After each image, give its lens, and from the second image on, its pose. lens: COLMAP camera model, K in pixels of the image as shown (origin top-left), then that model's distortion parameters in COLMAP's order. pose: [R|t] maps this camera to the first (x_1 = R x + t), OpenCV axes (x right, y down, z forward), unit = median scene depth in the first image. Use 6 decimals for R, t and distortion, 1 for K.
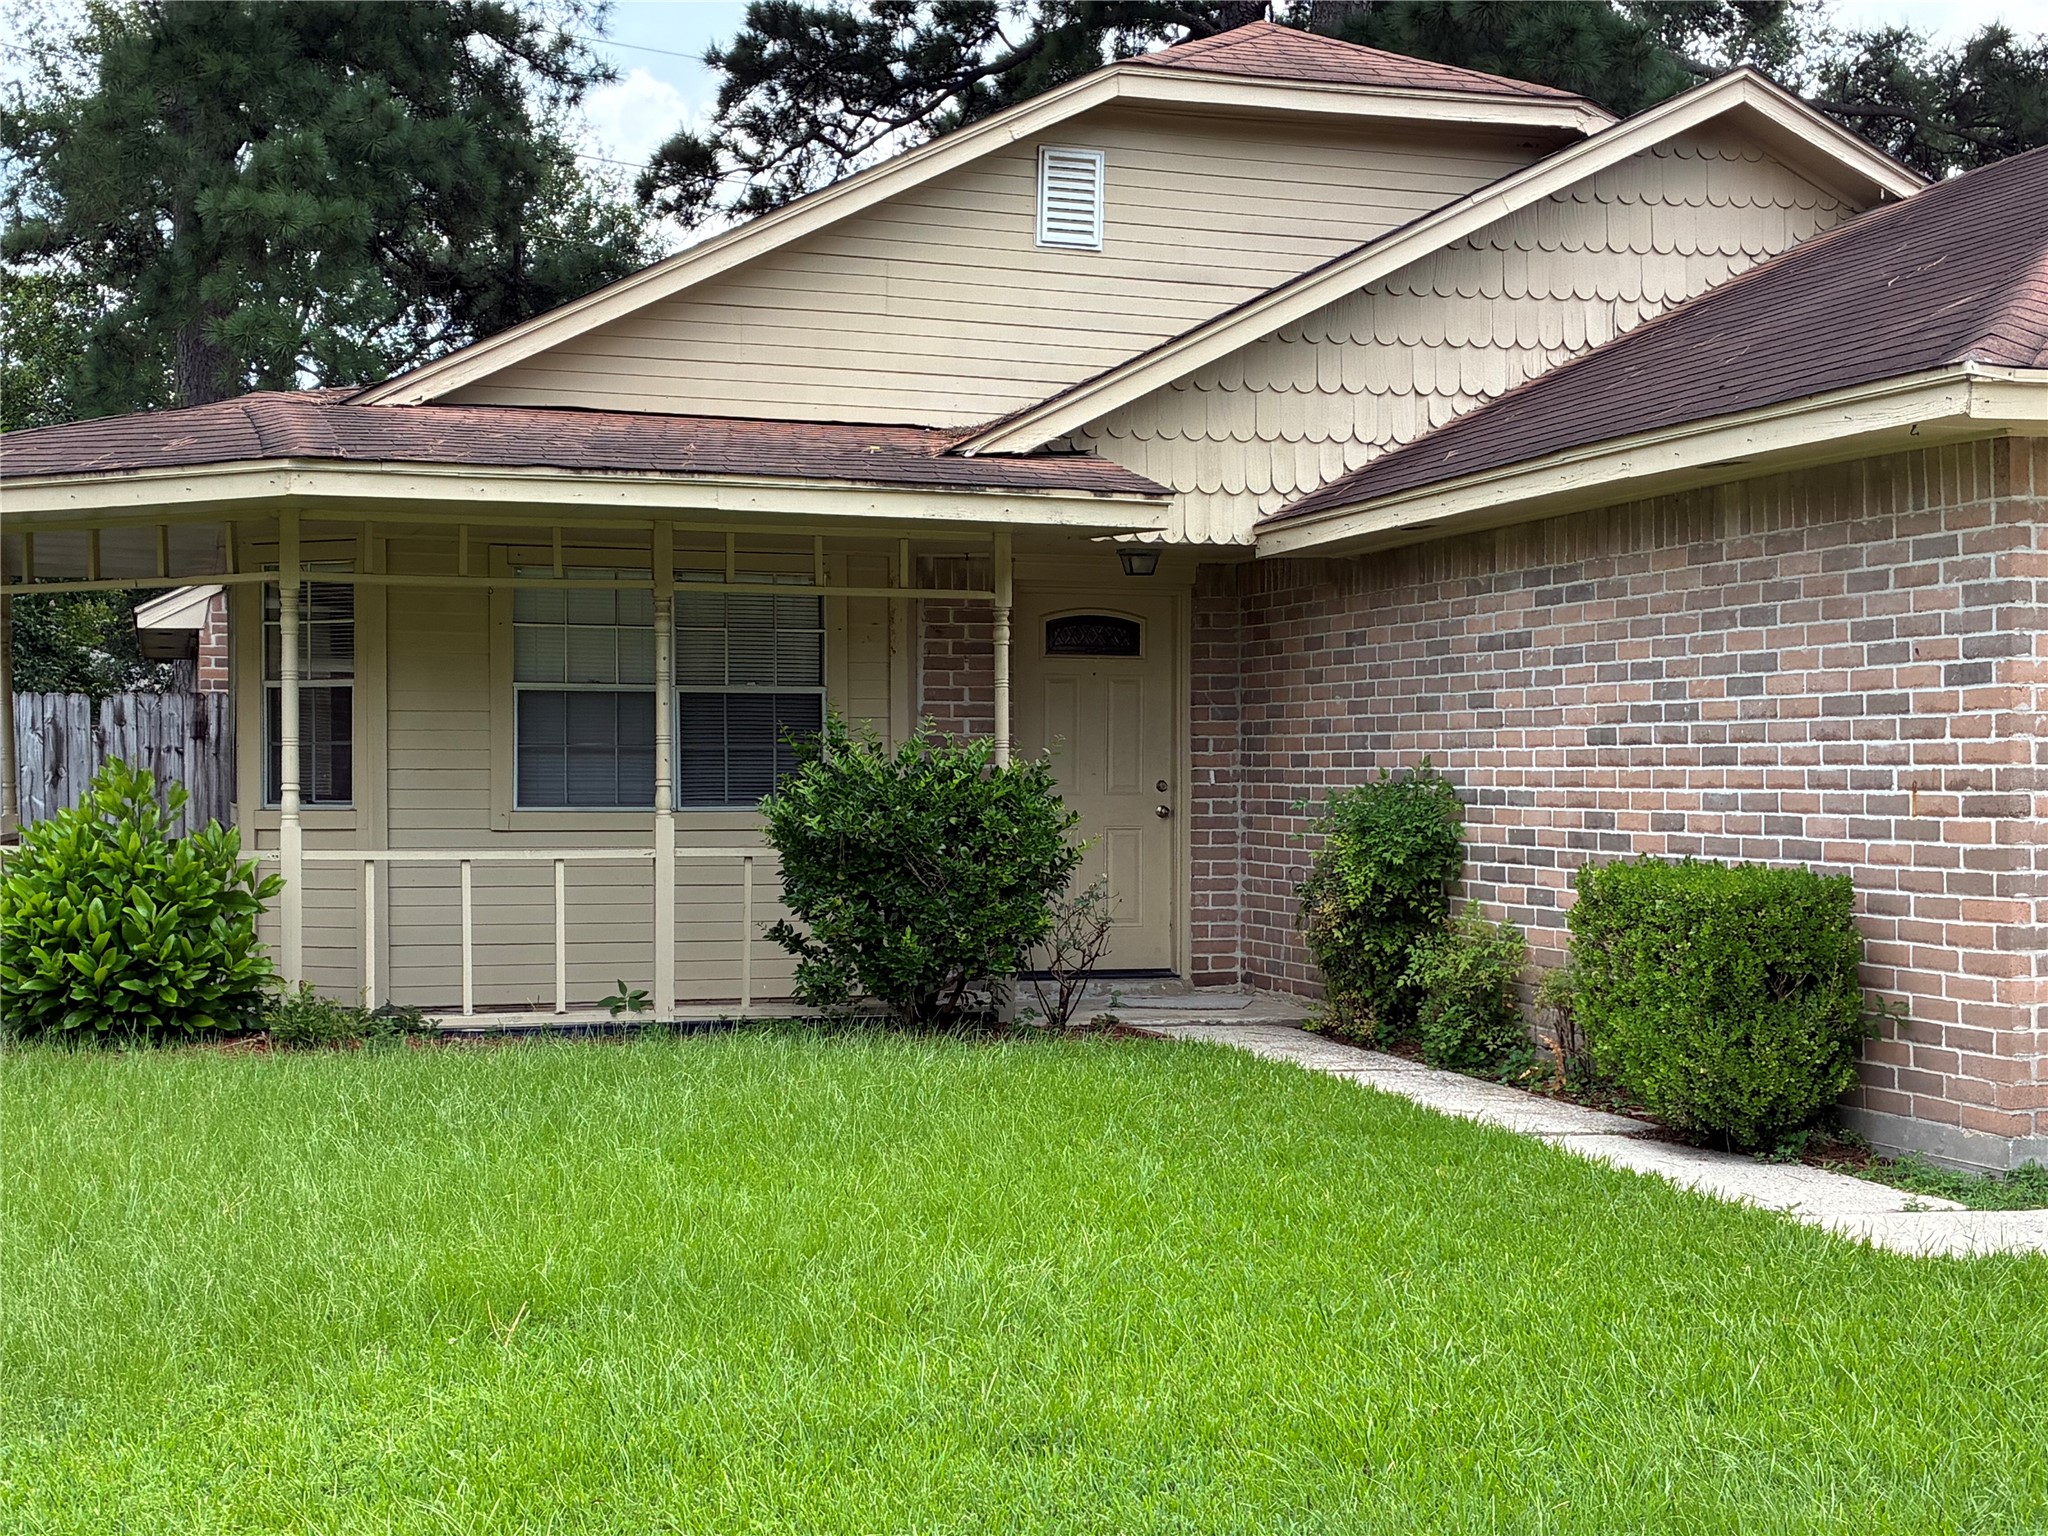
lens RADIAL K [[2776.2, 0, 1022.7], [0, 2776.2, 772.2], [0, 0, 1]] dist [0.066074, 0.000000]
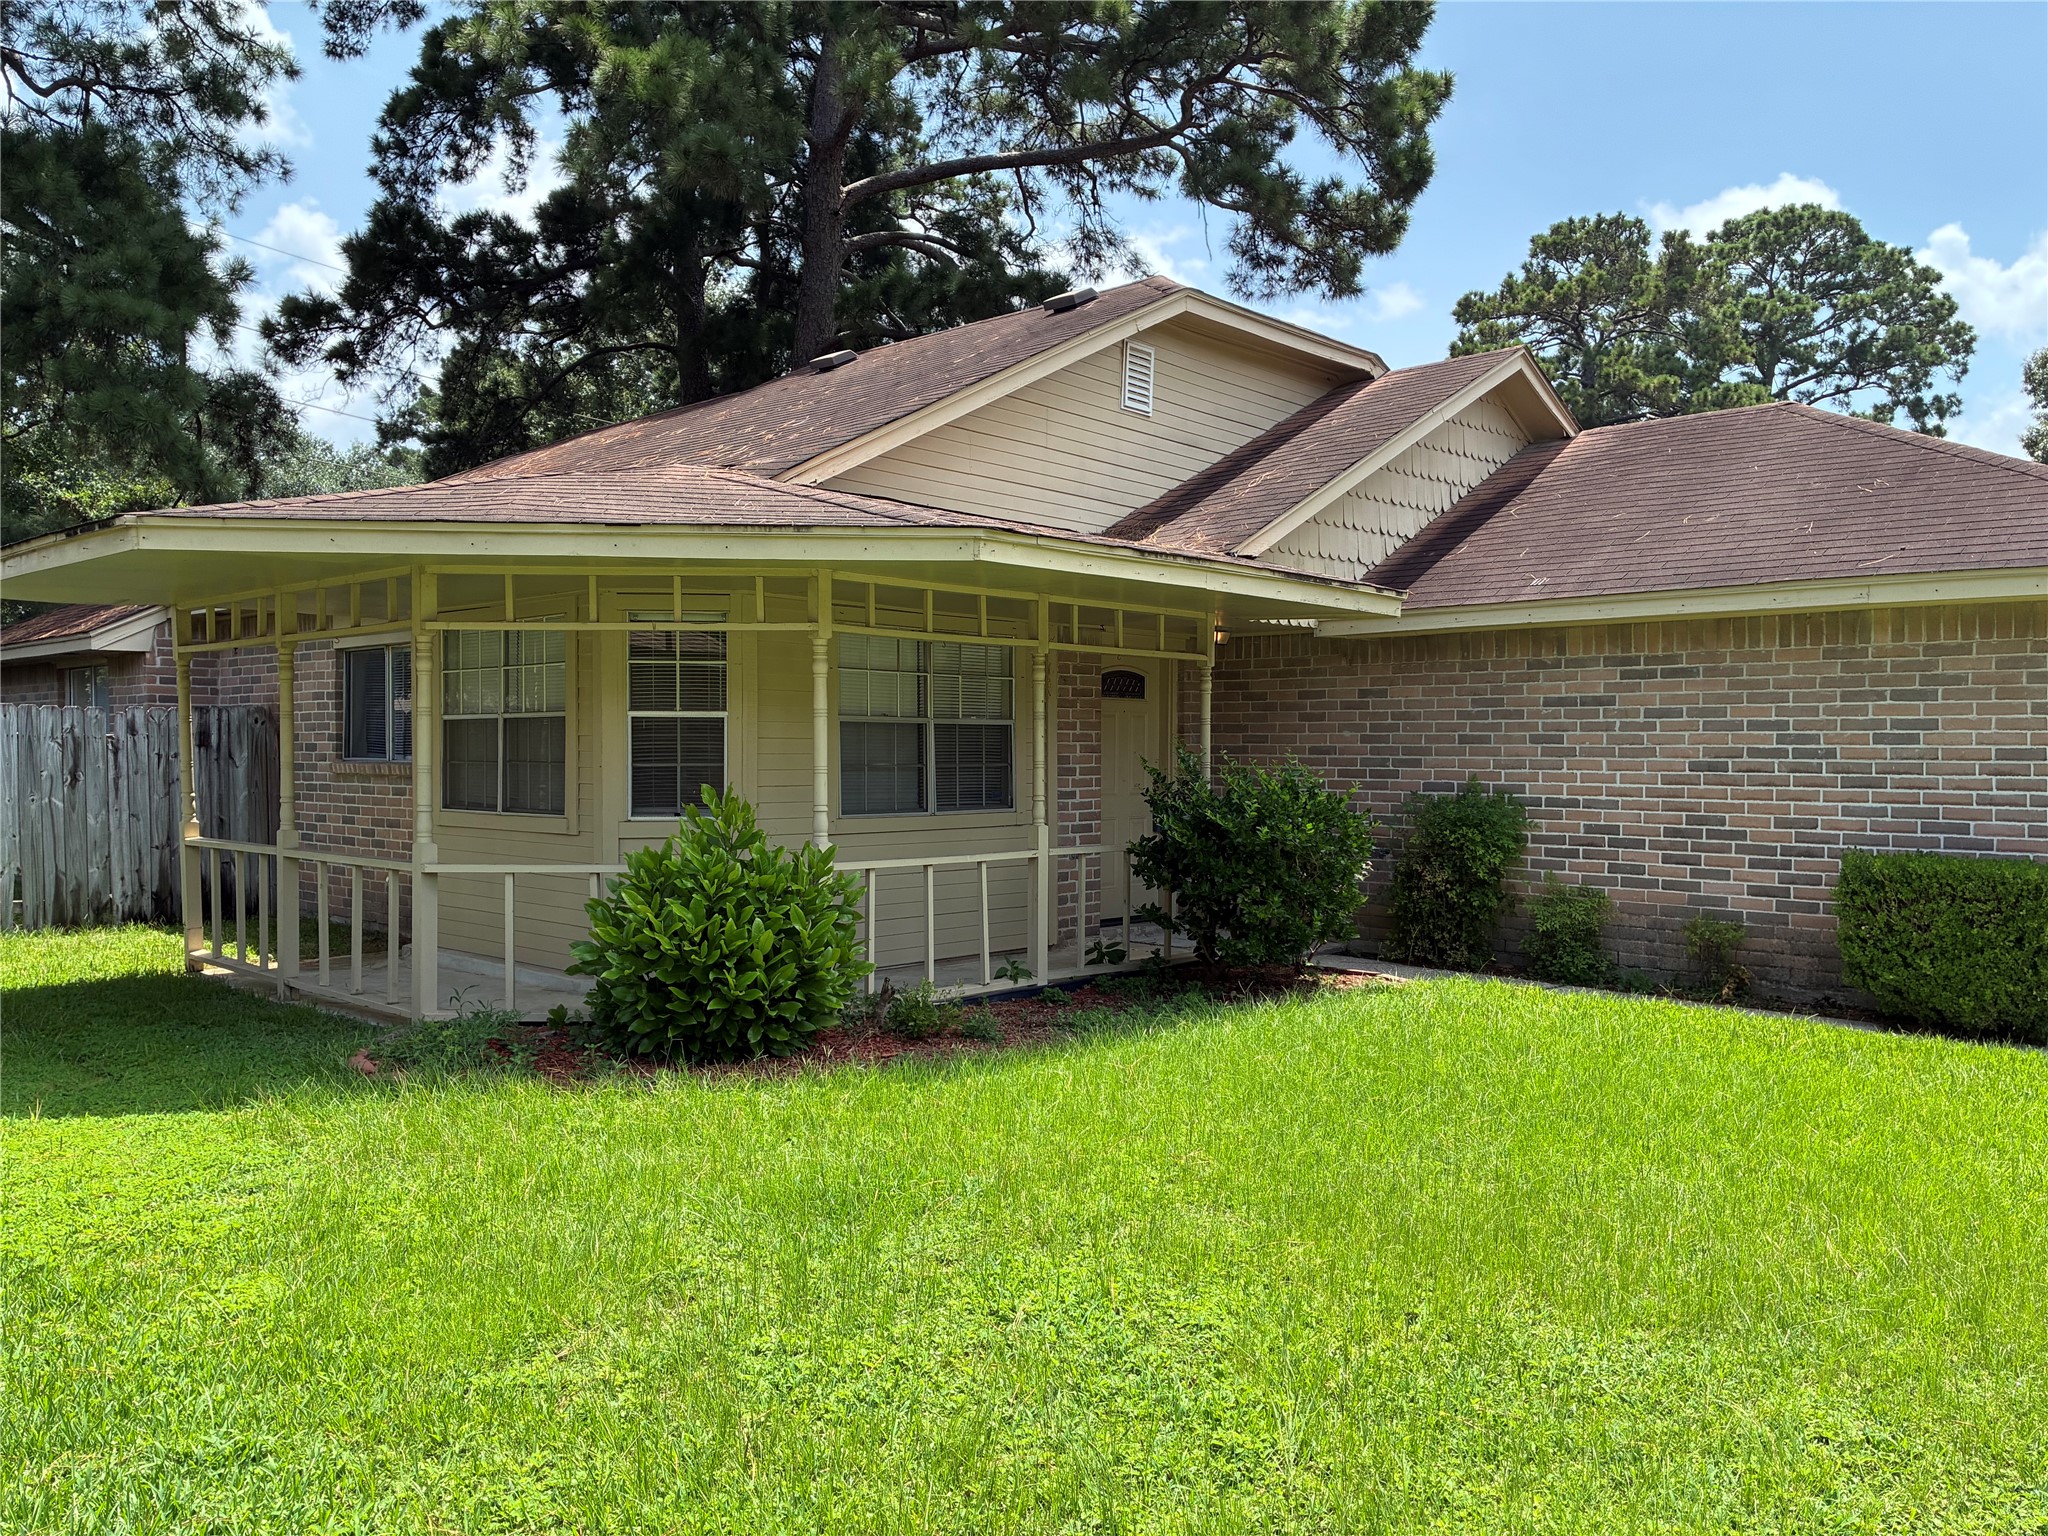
lens RADIAL K [[1553.0, 0, 1019.2], [0, 1553.0, 766.6], [0, 0, 1]] dist [0.050430, -0.062886]
pose [[0.870123, -0.004196, 0.492817, -0.431798], [-0.003117, 0.999897, 0.014017, -0.018443], [-0.492825, -0.013732, 0.870020, 0.336686]]
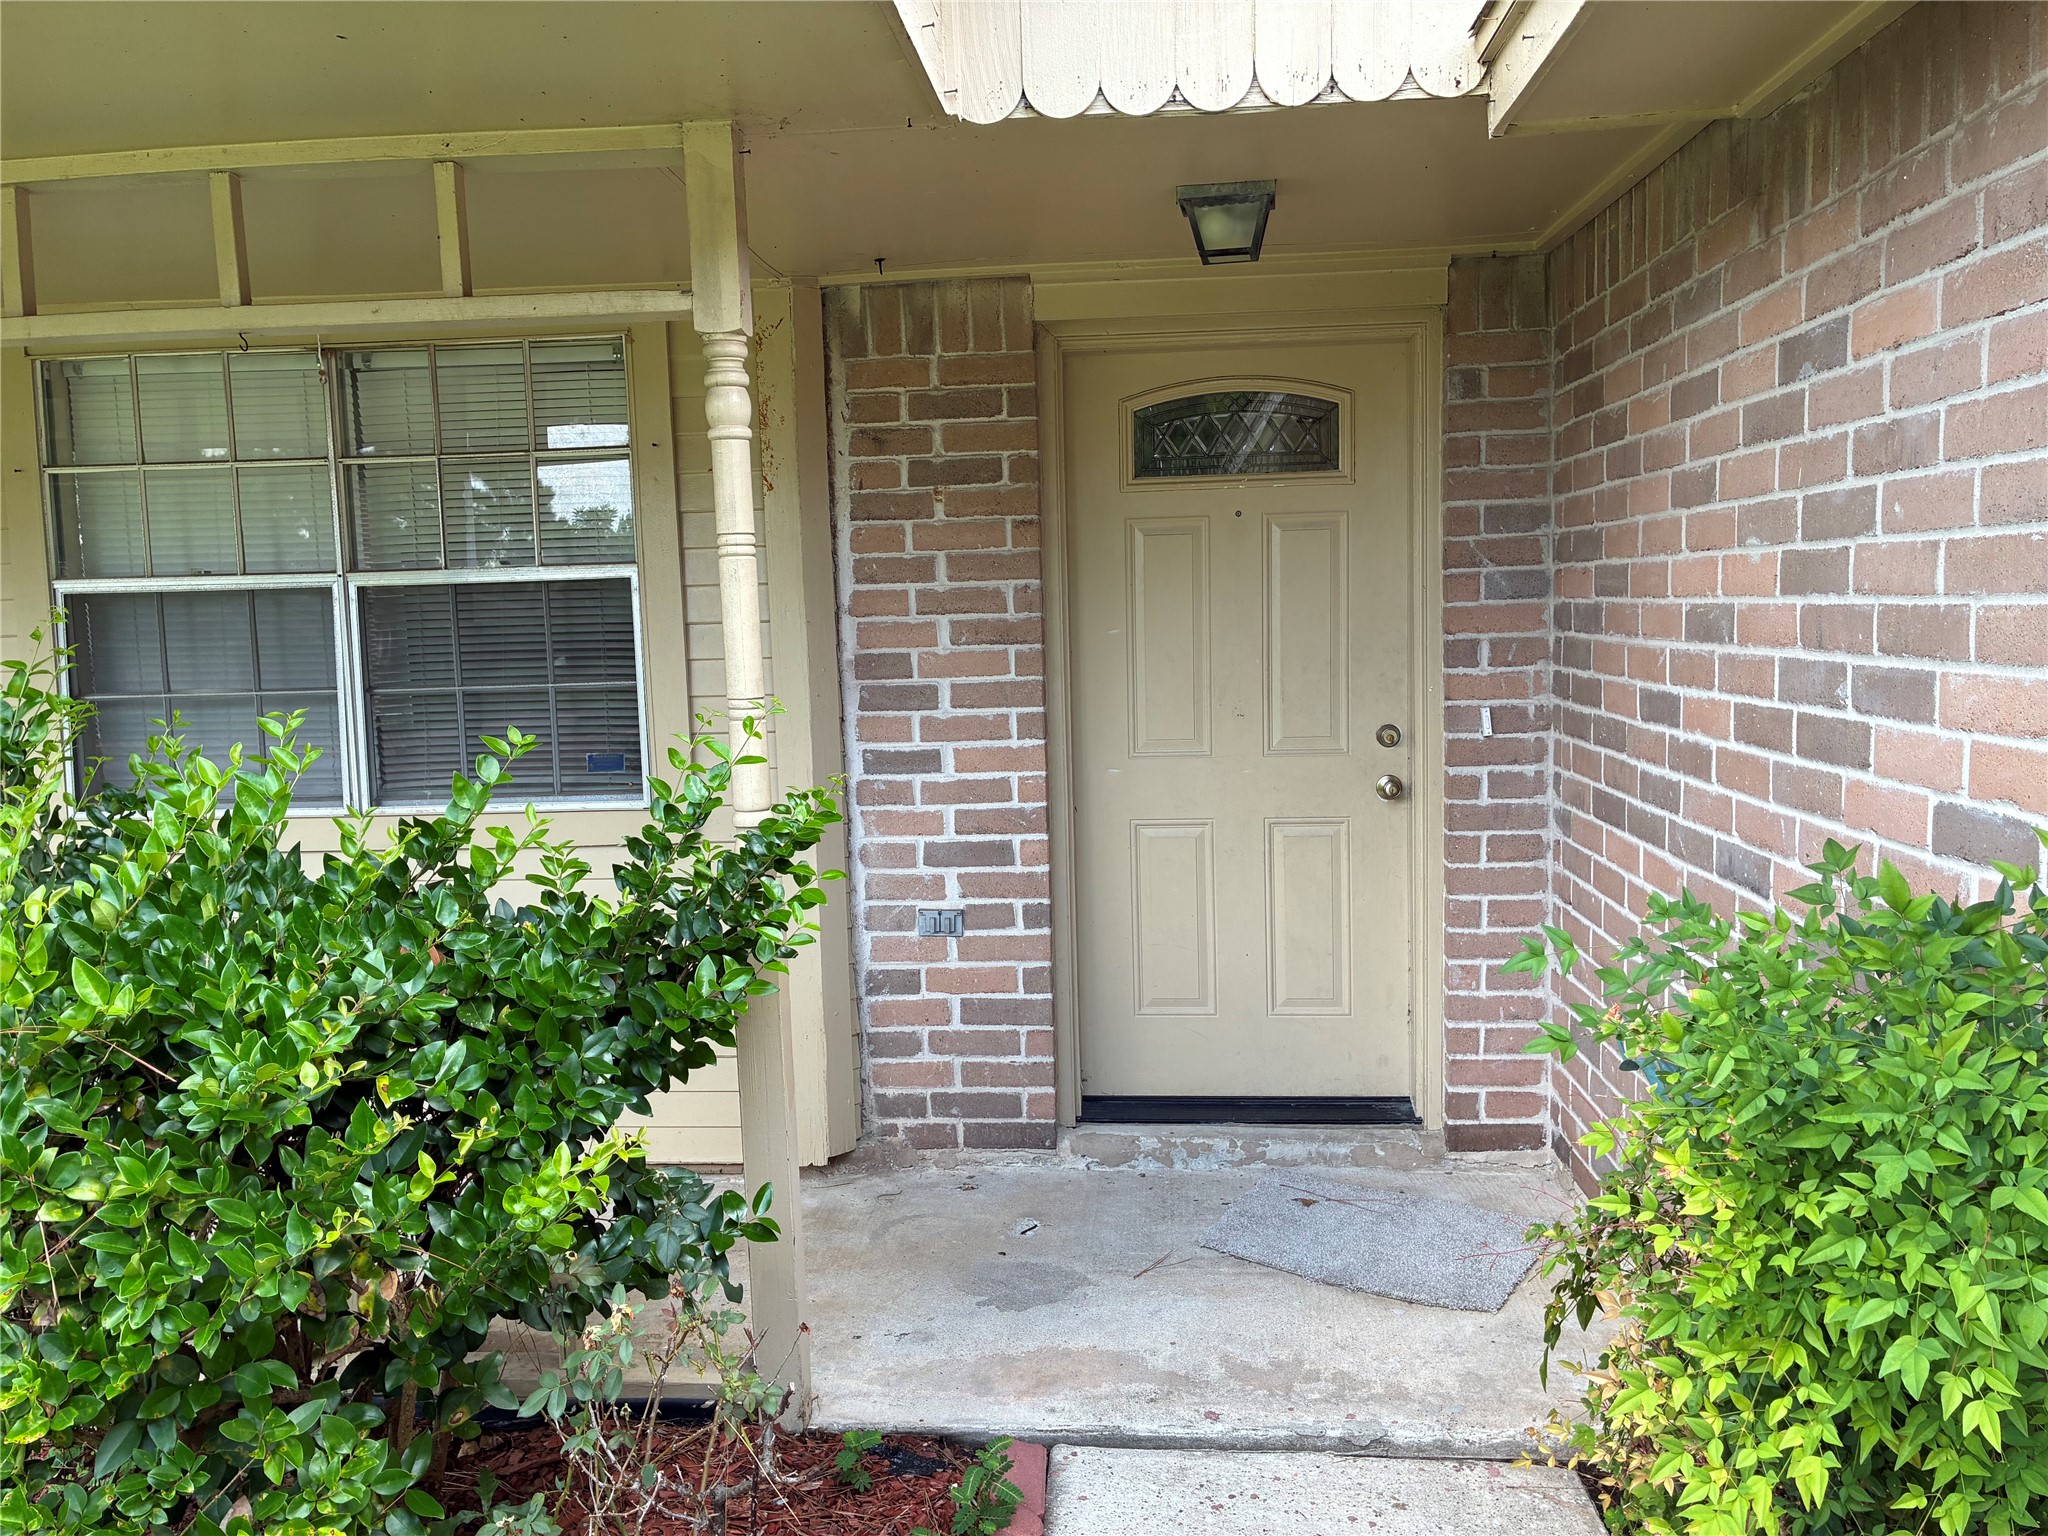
lens RADIAL K [[1553.0, 0, 1037.2], [0, 1553.0, 761.7], [0, 0, 1]] dist [0.050430, -0.062886]
pose [[0.930435, 0.008154, -0.366366, 0.097156], [0.030907, 0.994444, 0.100627, -0.021071], [0.365152, -0.104950, 0.925013, 0.749252]]
